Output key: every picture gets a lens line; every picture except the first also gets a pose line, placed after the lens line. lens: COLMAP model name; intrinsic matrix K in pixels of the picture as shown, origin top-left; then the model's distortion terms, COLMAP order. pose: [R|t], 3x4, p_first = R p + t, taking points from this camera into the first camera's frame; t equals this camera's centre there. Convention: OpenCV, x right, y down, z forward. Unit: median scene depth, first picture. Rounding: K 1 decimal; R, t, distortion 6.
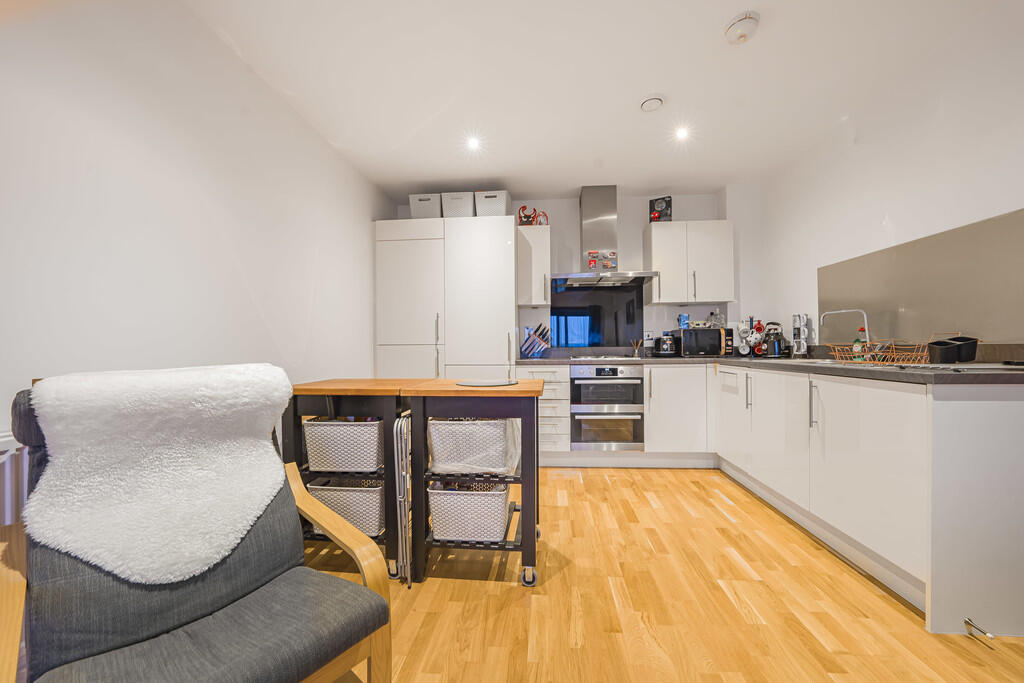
lens RADIAL K [[361.2, 0, 517.5], [0, 361.2, 348.7], [0, 0, 1]] dist [-0.024616, 0.004786]
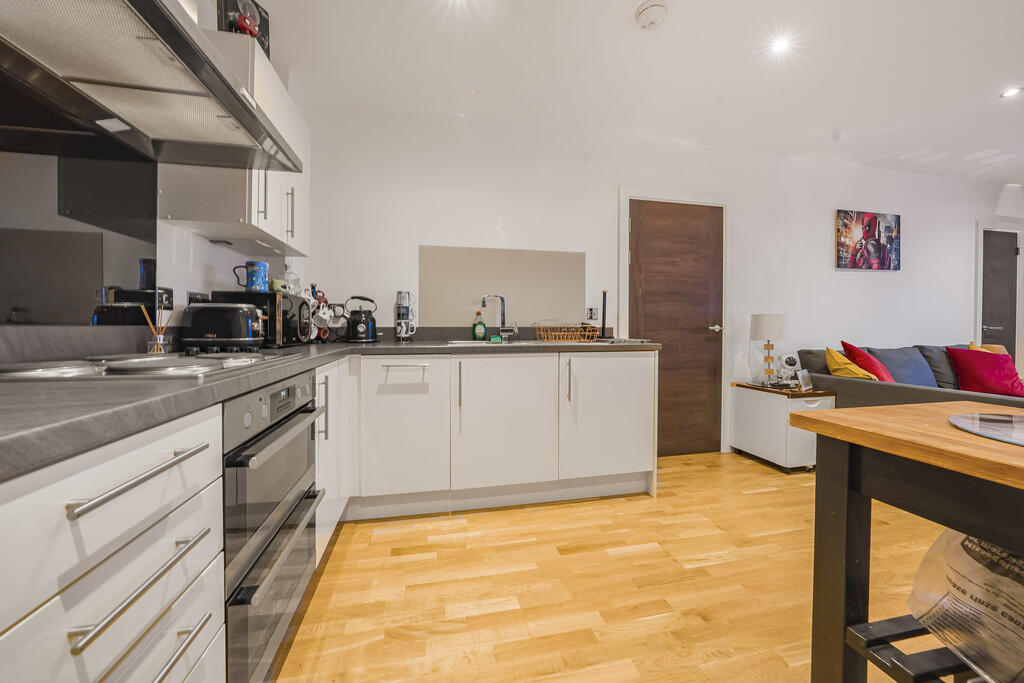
lens RADIAL K [[365.9, 0, 512.2], [0, 365.9, 328.4], [0, 0, 1]] dist [-0.026350, 0.005761]
pose [[-0.277658, 0.003586, 0.960673, -0.151992], [0.003977, 0.999989, -0.002584, -0.001959], [-0.960672, 0.003103, -0.277669, 1.031711]]
